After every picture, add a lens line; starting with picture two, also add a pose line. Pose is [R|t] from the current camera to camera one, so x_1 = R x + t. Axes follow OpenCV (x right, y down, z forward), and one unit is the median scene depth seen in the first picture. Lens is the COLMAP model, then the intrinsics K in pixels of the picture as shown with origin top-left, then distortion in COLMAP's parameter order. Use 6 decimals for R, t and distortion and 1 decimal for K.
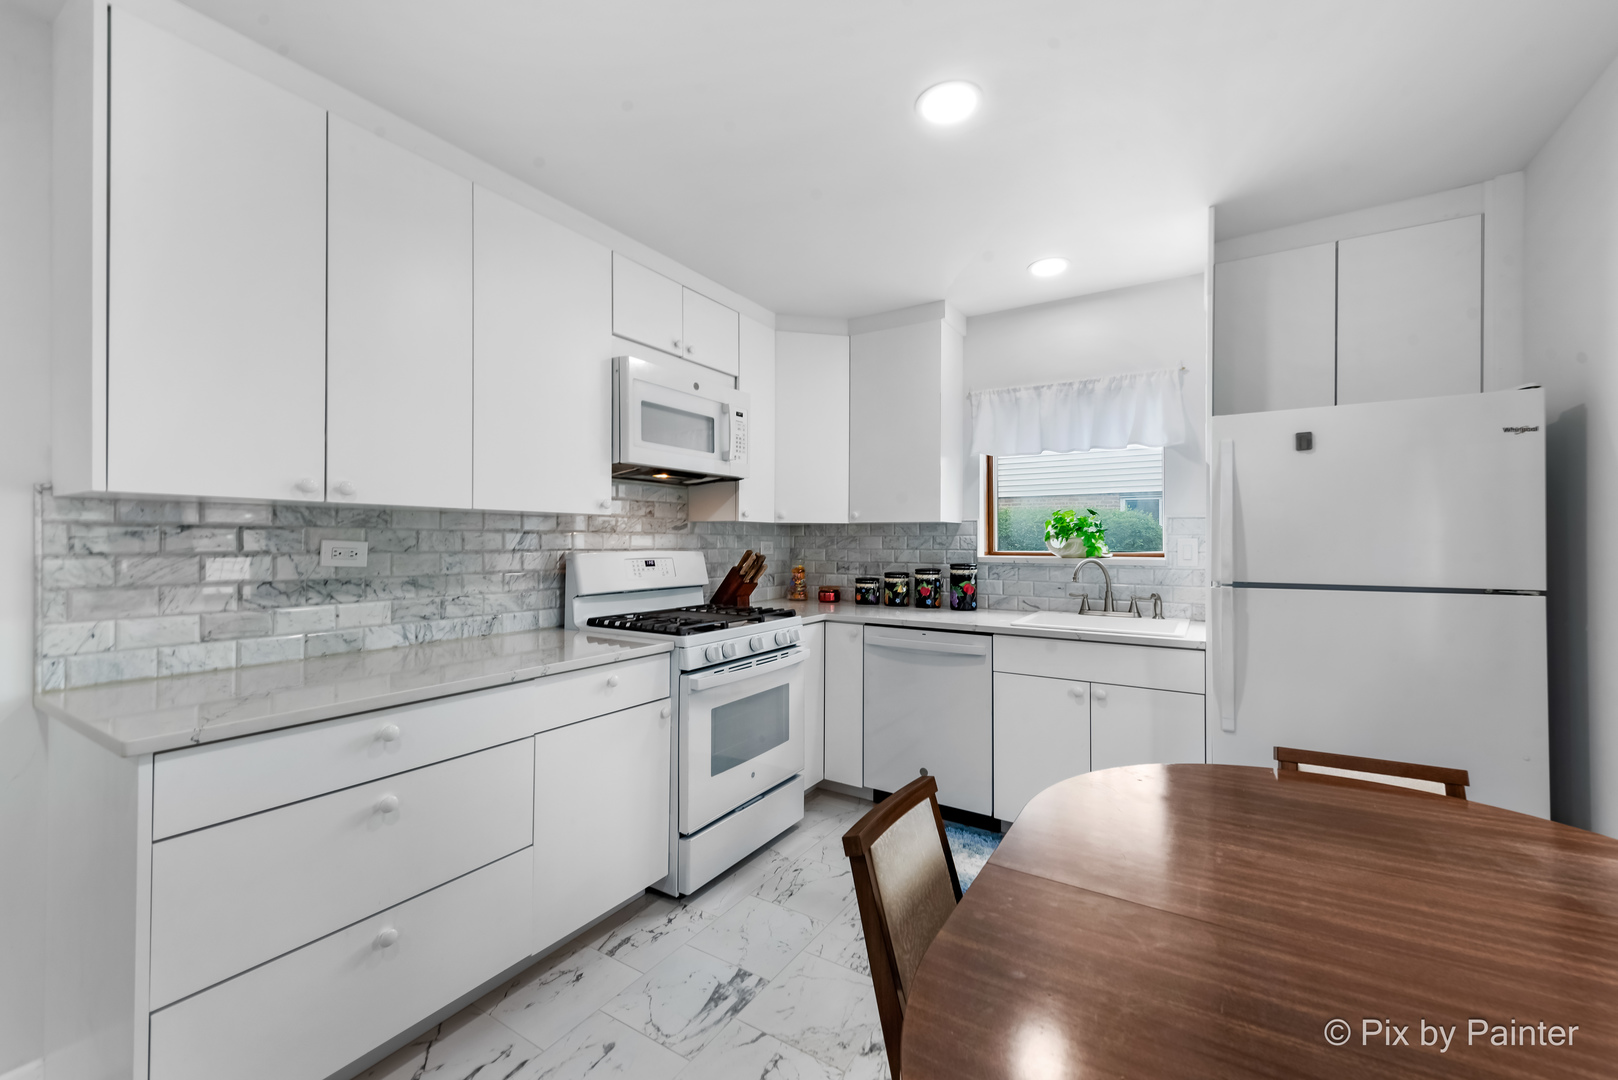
lens RADIAL K [[648.1, 0, 811.6], [0, 648.1, 542.1], [0, 0, 1]] dist [0.007529, -0.000113]
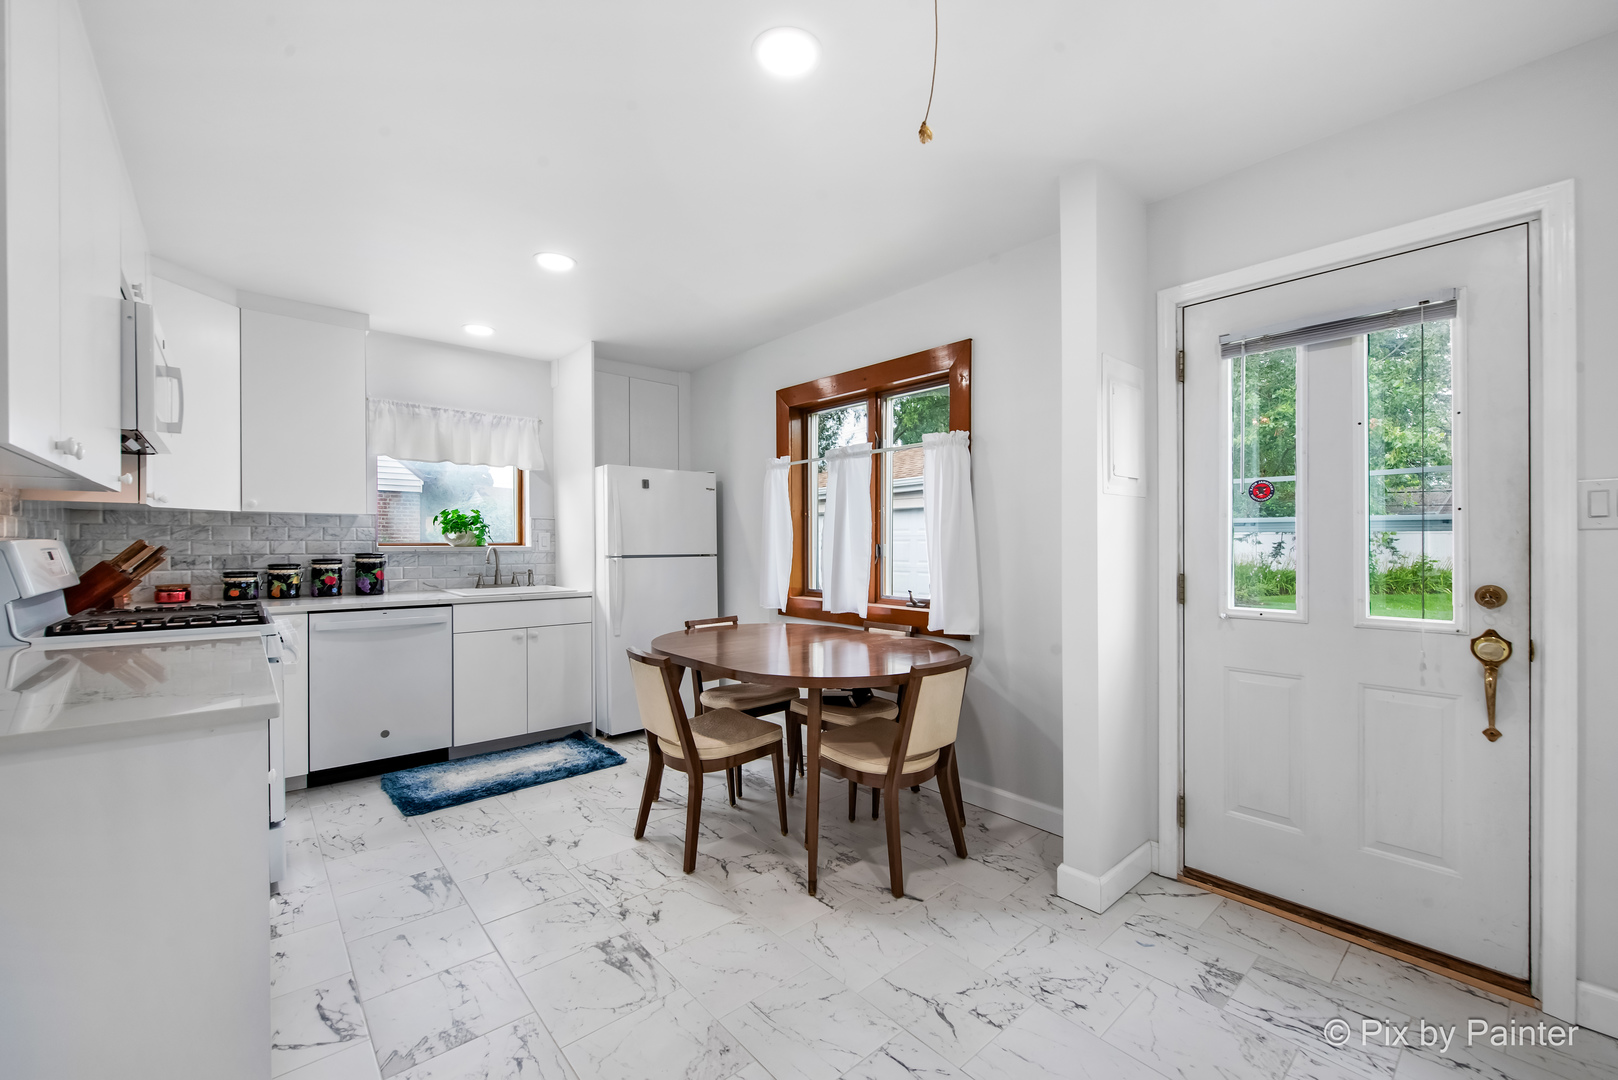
lens RADIAL K [[648.1, 0, 811.6], [0, 648.1, 542.1], [0, 0, 1]] dist [0.007529, -0.000113]
pose [[0.299878, -0.000697, 0.953977, -0.607262], [-0.000316, 1.000000, 0.000830, 0.013724], [-0.953978, -0.000550, 0.299877, -0.052886]]
